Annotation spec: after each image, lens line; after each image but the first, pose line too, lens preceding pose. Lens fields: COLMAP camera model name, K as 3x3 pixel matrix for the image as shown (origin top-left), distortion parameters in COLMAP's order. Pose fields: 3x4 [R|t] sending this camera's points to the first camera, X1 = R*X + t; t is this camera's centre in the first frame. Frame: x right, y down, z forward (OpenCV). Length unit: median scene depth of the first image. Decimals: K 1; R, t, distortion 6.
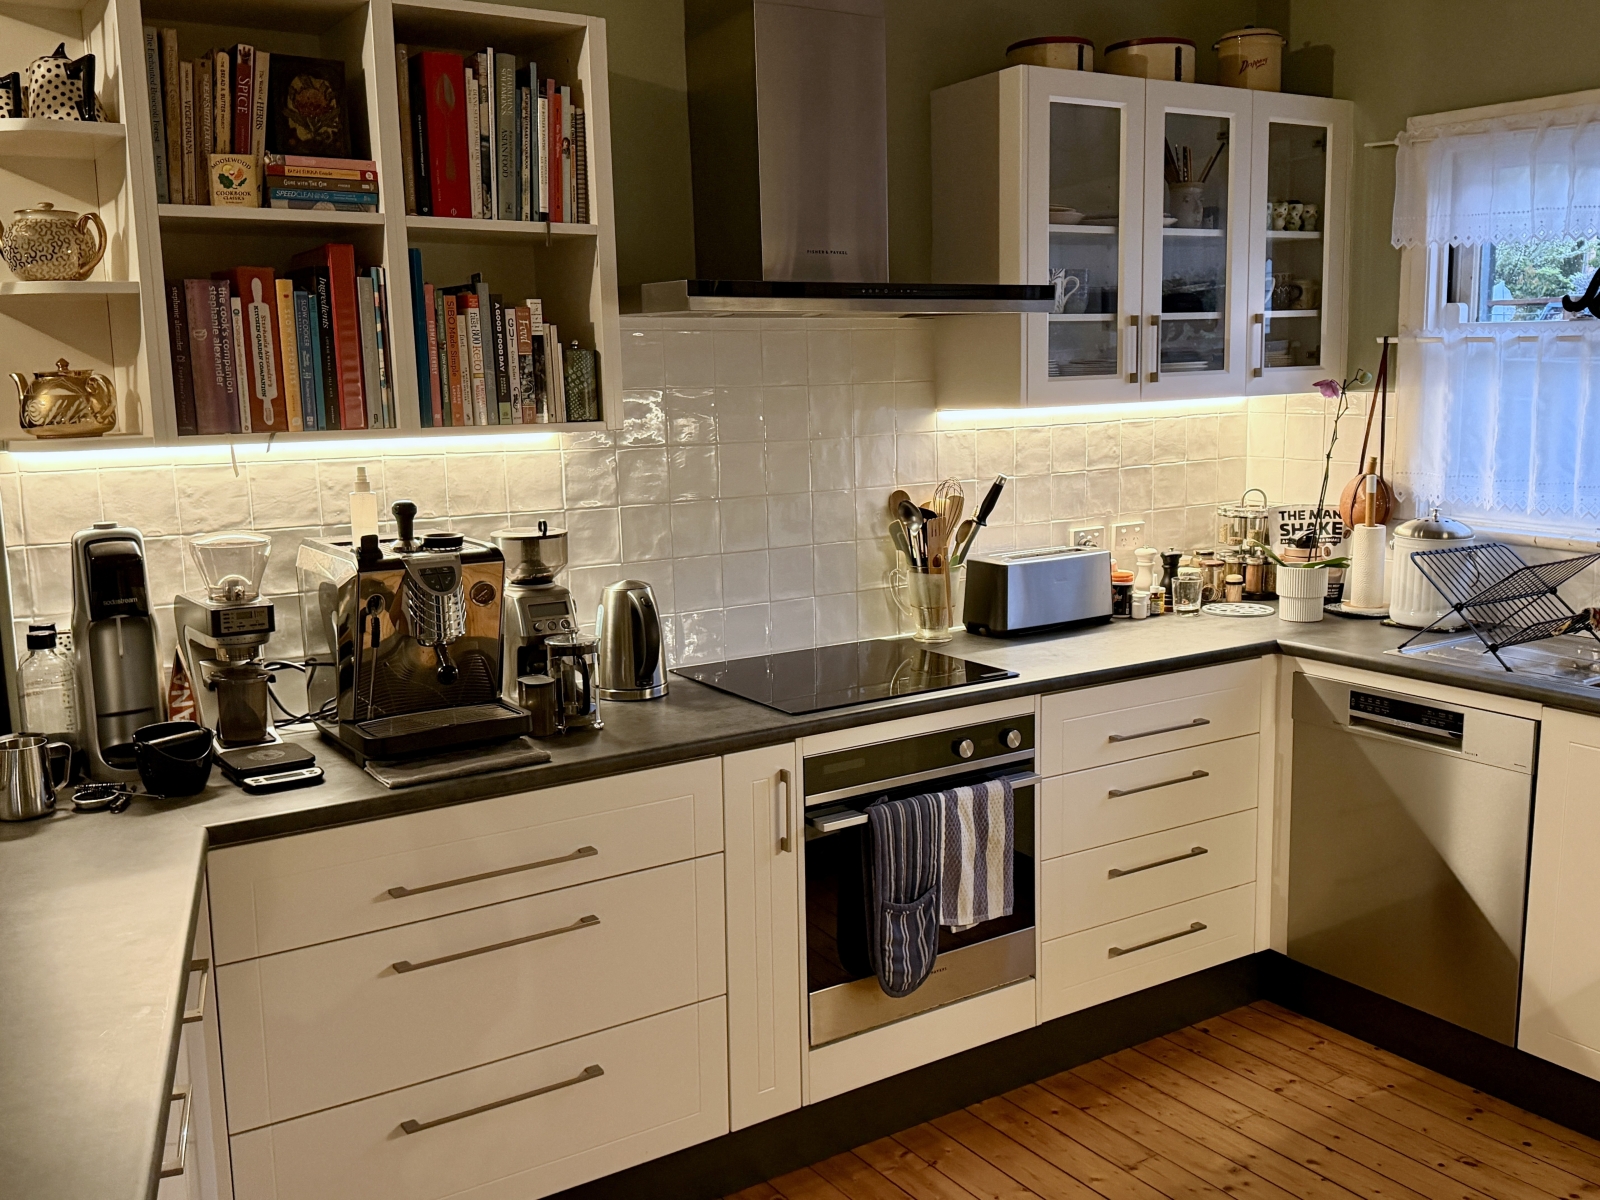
lens RADIAL K [[1454.6, 0, 800.0], [0, 1454.6, 600.0], [0, 0, 1]] dist [0.135300, -0.298143]
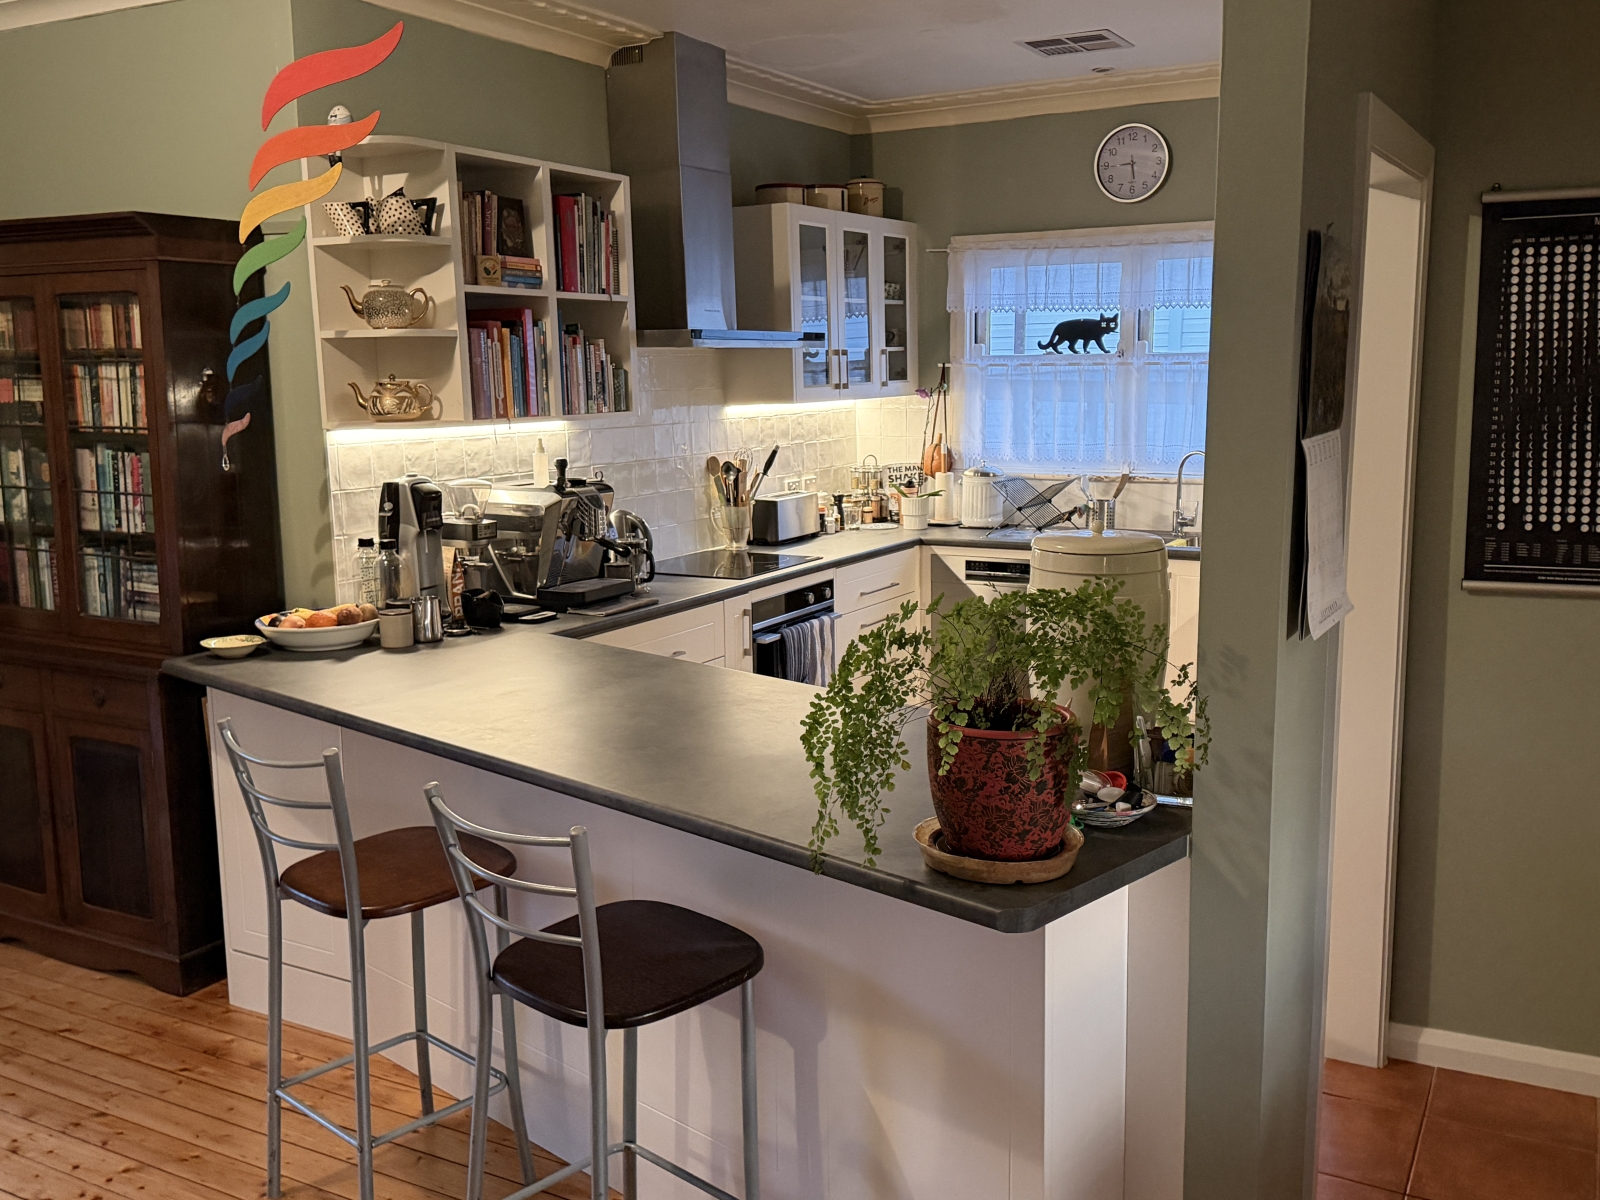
lens RADIAL K [[1454.6, 0, 800.0], [0, 1454.6, 600.0], [0, 0, 1]] dist [0.135300, -0.298143]
pose [[0.884501, -0.069150, 0.461384, -0.622660], [0.072828, 0.997296, 0.009853, 0.076450], [-0.460818, 0.024887, 0.887146, -0.478986]]
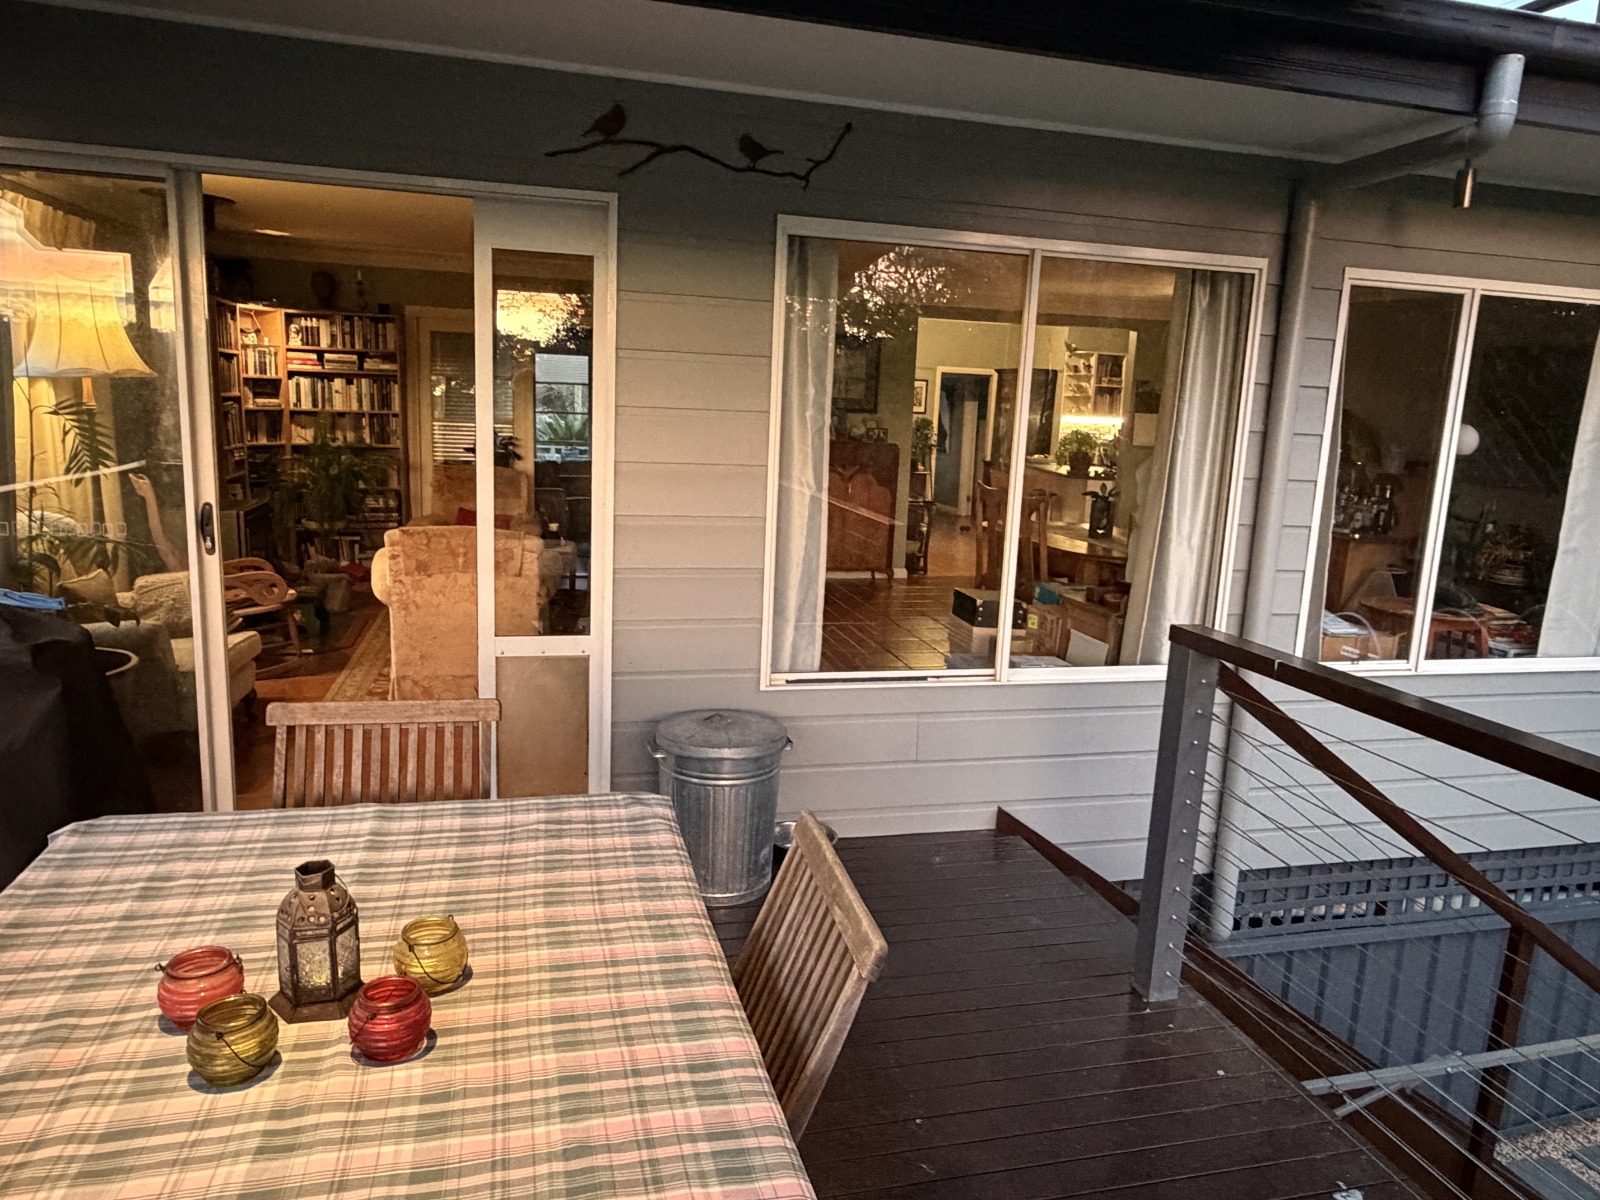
lens RADIAL K [[1045.4, 0, 800.0], [0, 1045.4, 600.0], [0, 0, 1]] dist [0.001164, 0.001246]
pose [[0.946028, 0.117251, -0.302132, -0.087813], [-0.114421, 0.993062, 0.027115, 0.575506], [0.303215, 0.008918, 0.952880, -3.058626]]
